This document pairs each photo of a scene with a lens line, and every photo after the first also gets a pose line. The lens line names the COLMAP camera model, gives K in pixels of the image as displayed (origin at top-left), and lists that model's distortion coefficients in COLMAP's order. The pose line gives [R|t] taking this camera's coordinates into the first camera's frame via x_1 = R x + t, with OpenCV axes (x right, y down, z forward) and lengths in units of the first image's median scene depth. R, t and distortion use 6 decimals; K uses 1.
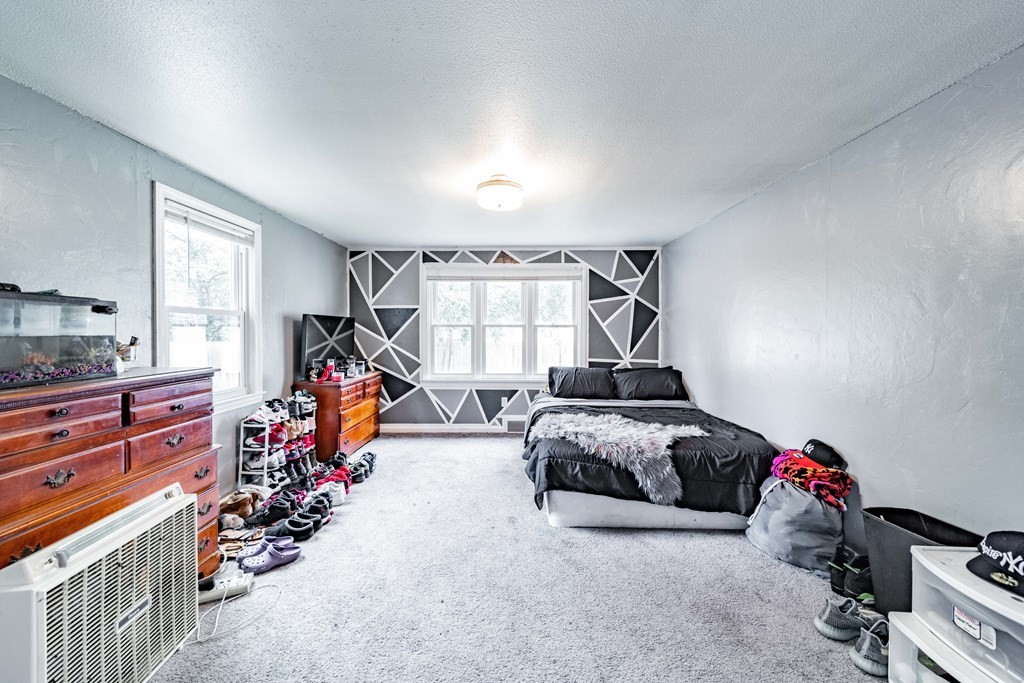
lens RADIAL K [[357.9, 0, 505.8], [0, 357.9, 335.8], [0, 0, 1]] dist [0.010622, -0.000103]
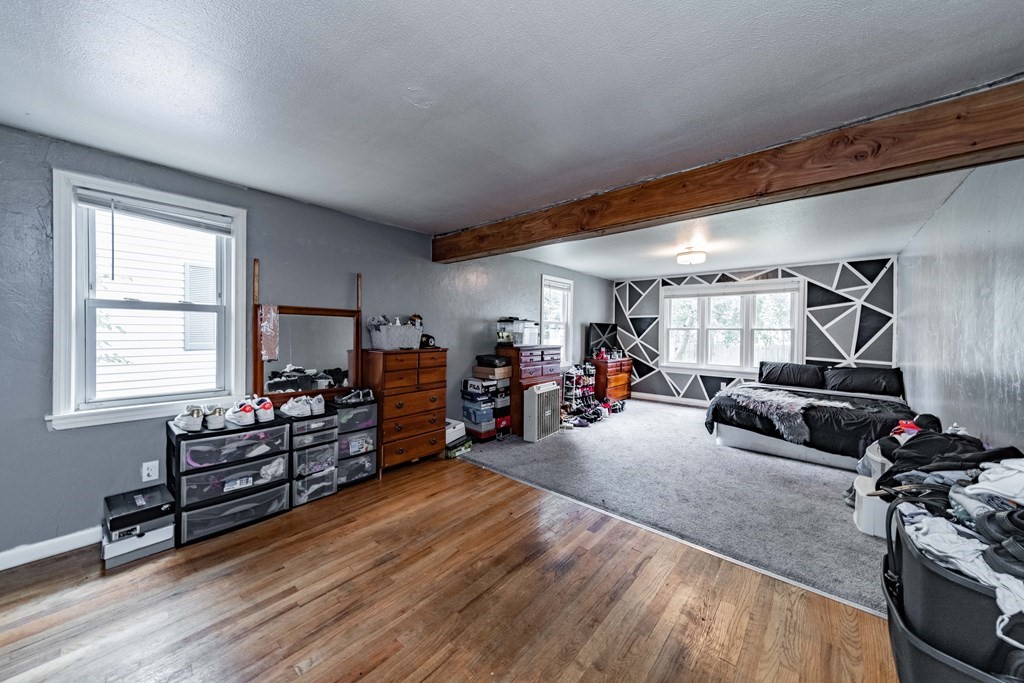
lens RADIAL K [[357.9, 0, 509.5], [0, 357.9, 339.0], [0, 0, 1]] dist [0.010622, -0.000103]
pose [[0.754173, 0.021196, -0.656333, 0.294446], [-0.017575, 0.999772, 0.012093, 0.007253], [0.656440, 0.002415, 0.754374, -0.580868]]
